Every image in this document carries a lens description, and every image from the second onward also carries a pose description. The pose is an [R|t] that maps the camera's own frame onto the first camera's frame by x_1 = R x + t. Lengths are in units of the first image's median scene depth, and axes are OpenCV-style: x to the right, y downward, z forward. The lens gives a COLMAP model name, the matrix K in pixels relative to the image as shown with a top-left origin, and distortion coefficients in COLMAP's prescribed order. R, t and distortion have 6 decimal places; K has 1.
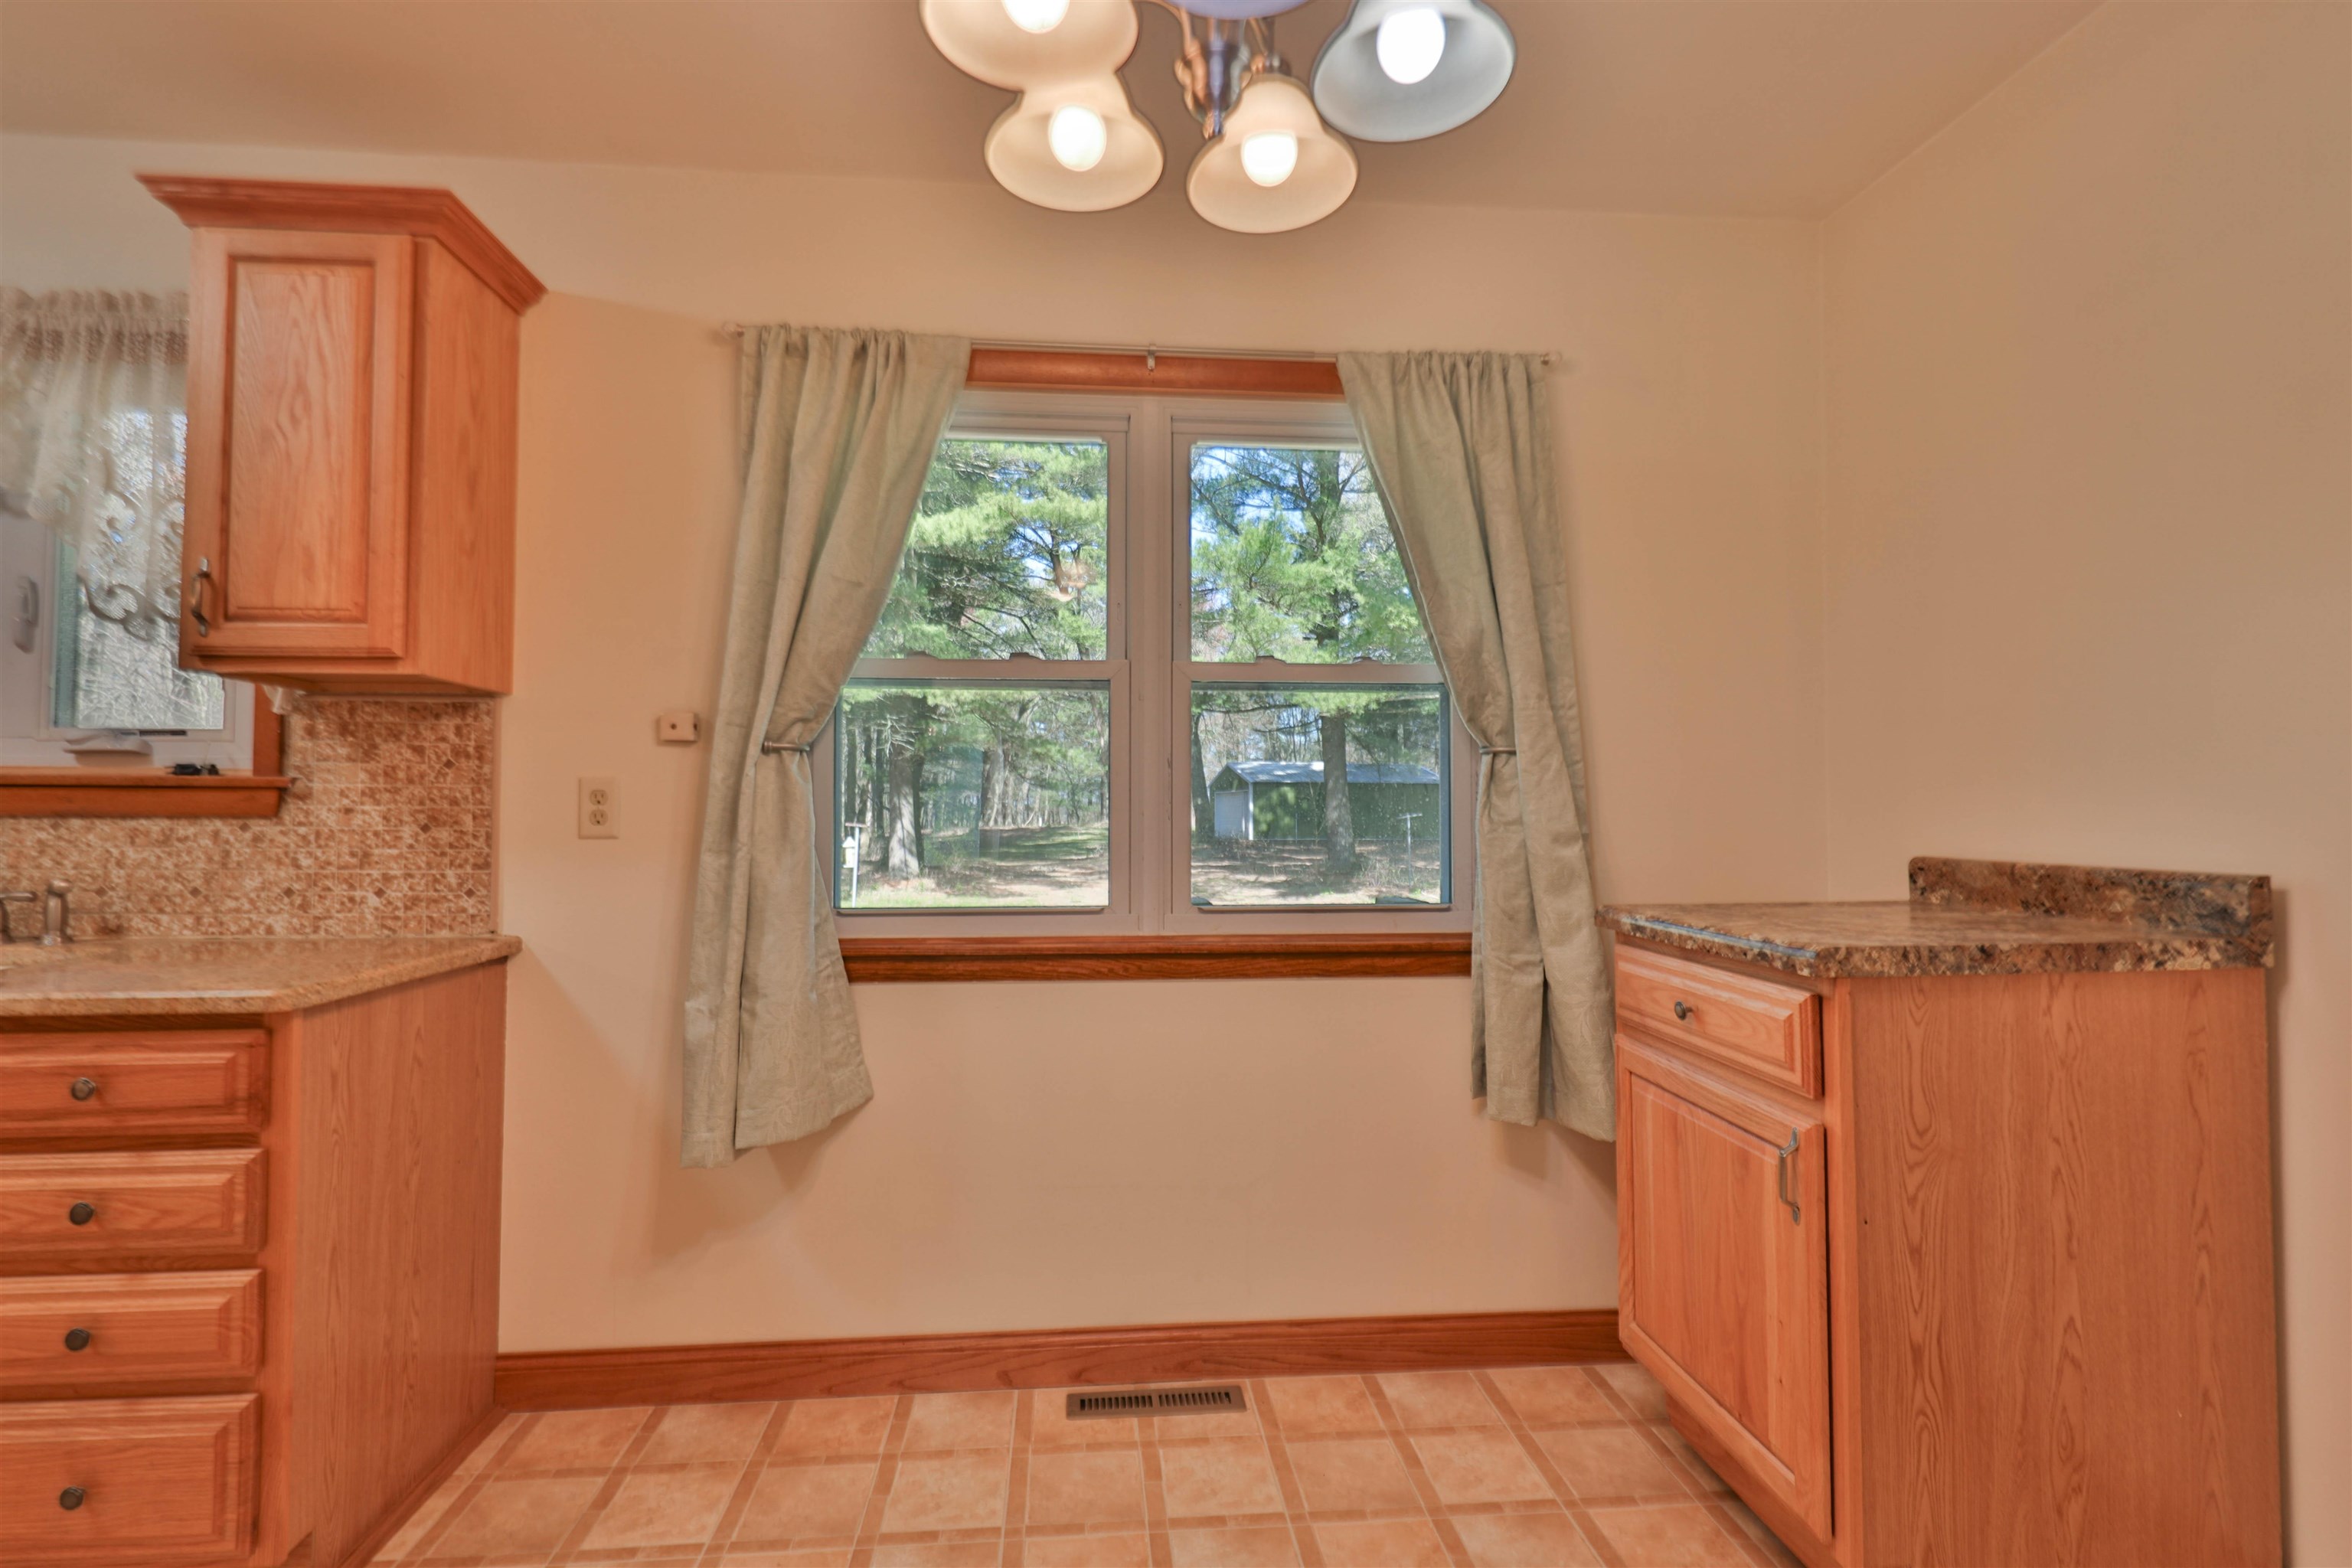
lens RADIAL K [[1125.3, 0, 1169.4], [0, 1125.3, 779.3], [0, 0, 1]] dist [0.015176, -0.007226]
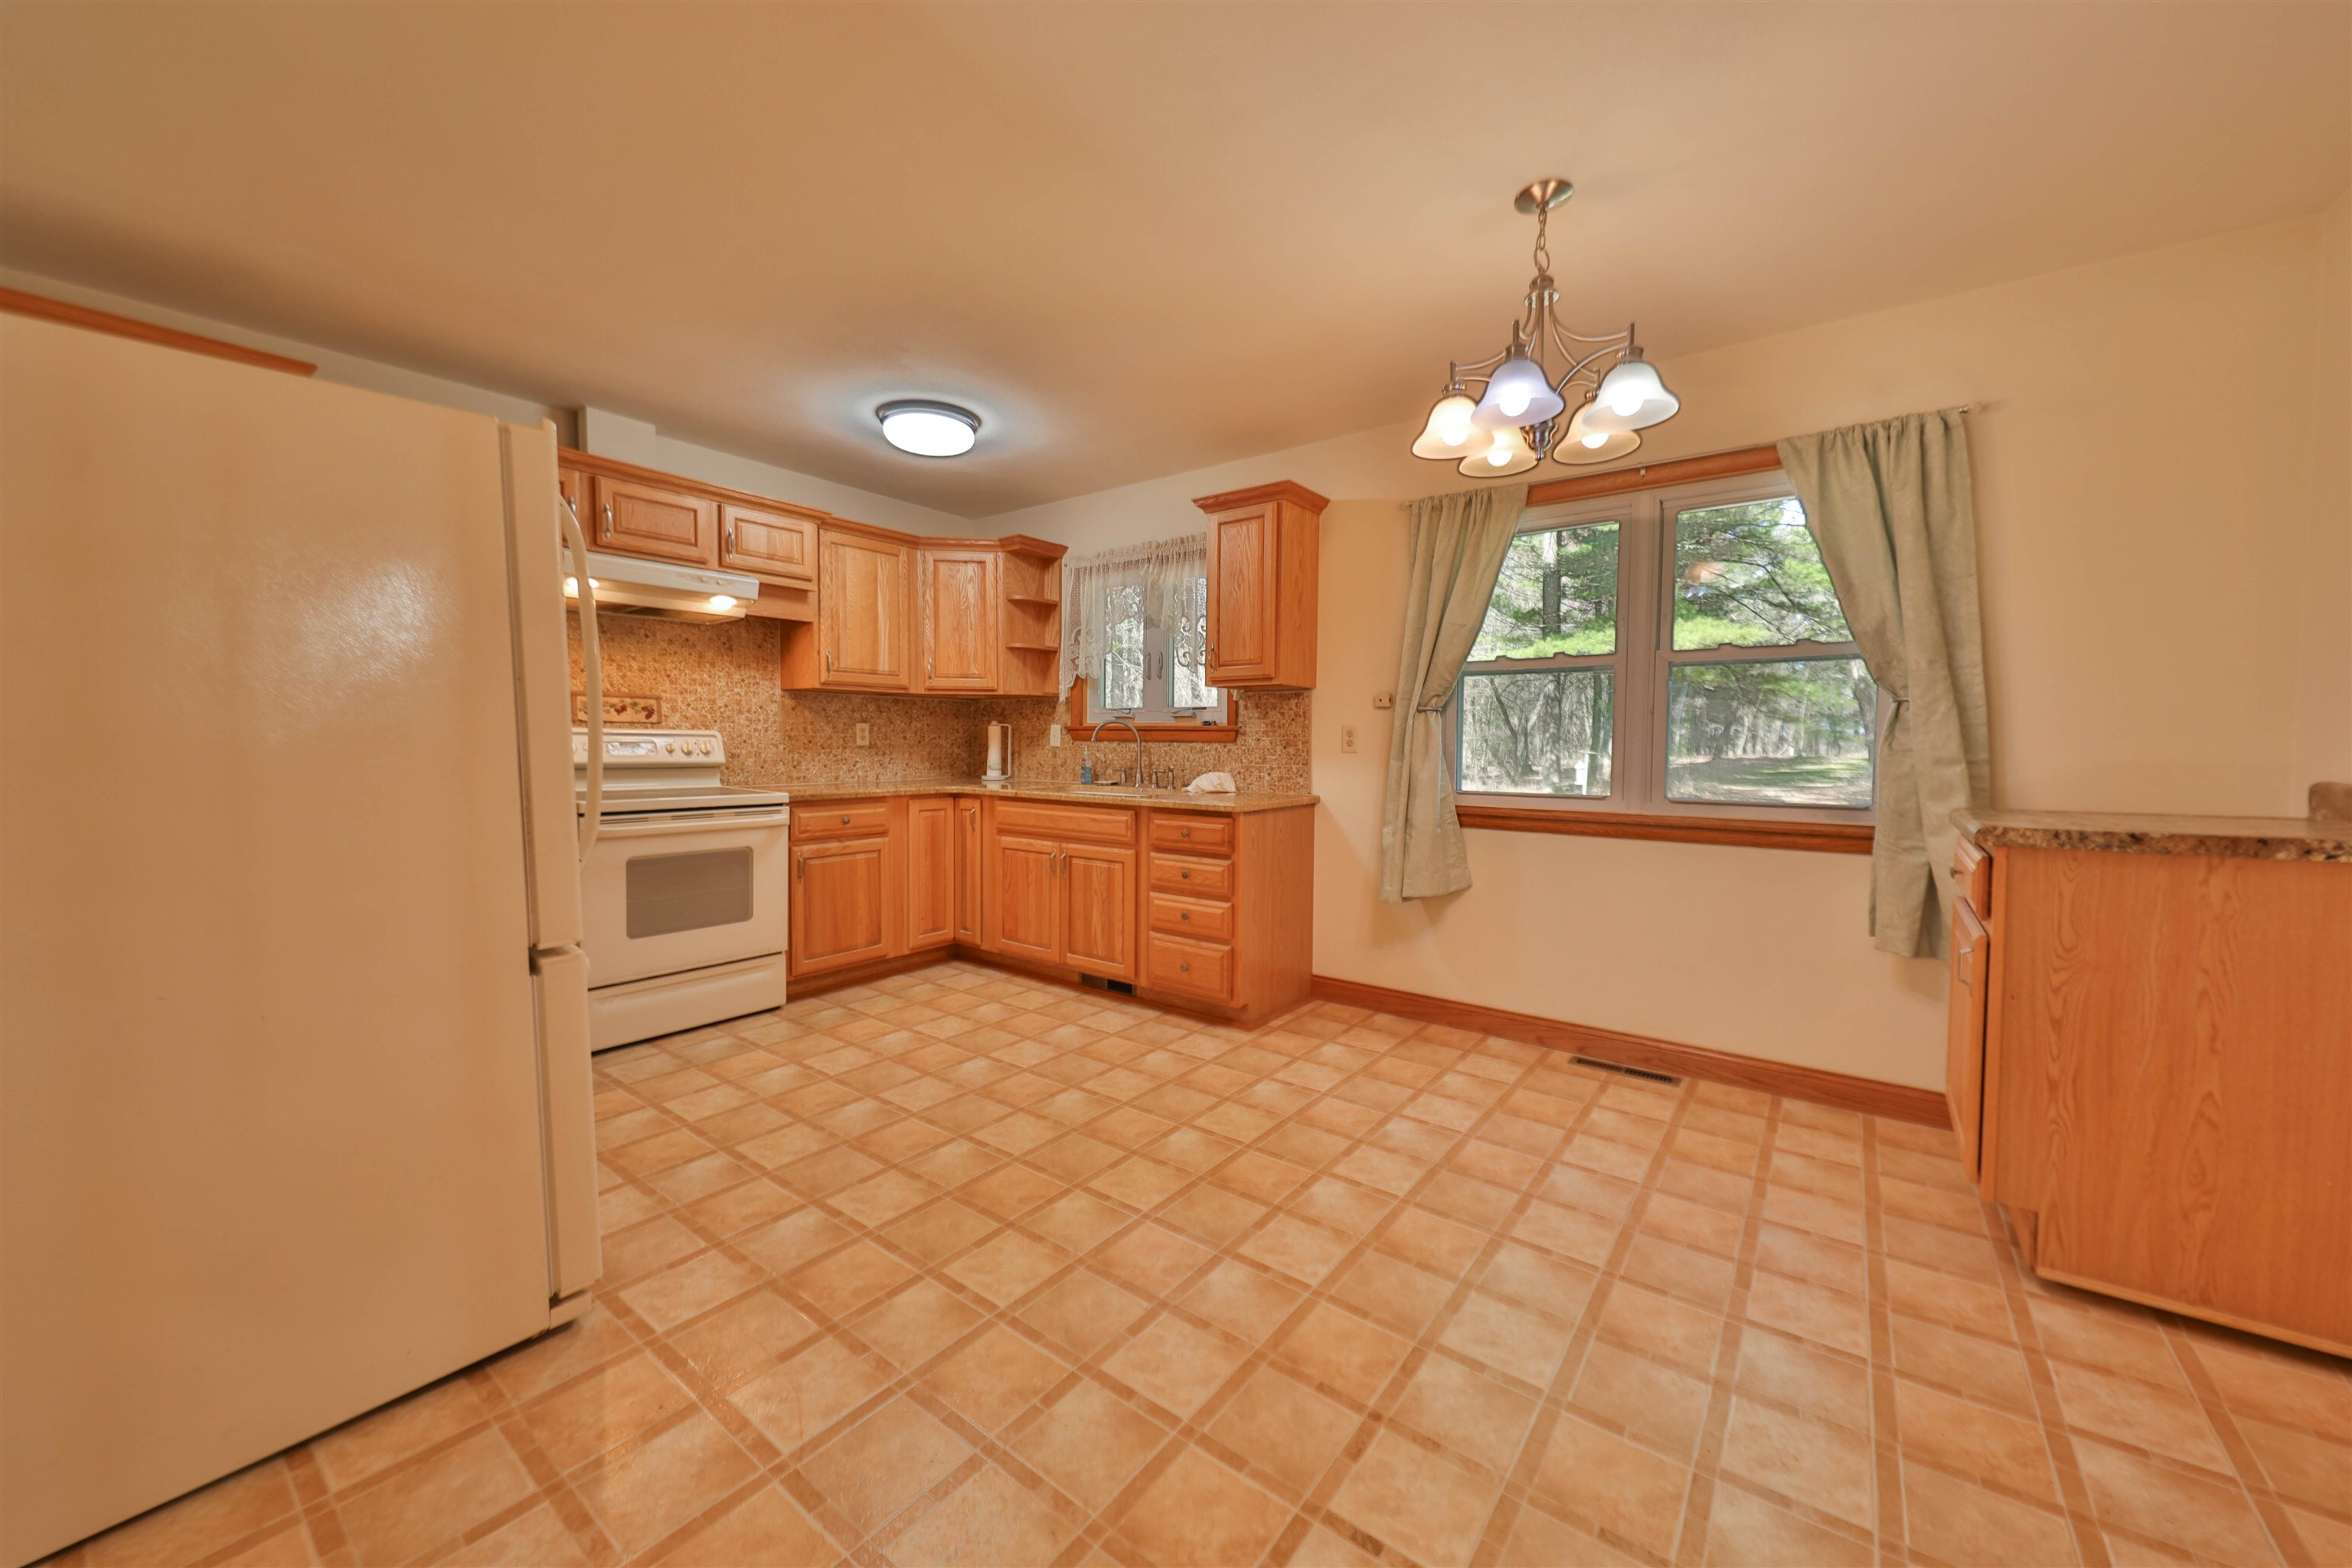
lens RADIAL K [[883.2, 0, 1176.0], [0, 883.2, 784.0], [0, 0, 1]] dist [0.018911, -0.009938]
pose [[0.741149, 0.036545, -0.670345, 0.416720], [0.014816, 0.997384, 0.070755, -0.014449], [0.671177, -0.062372, 0.738669, -0.522584]]
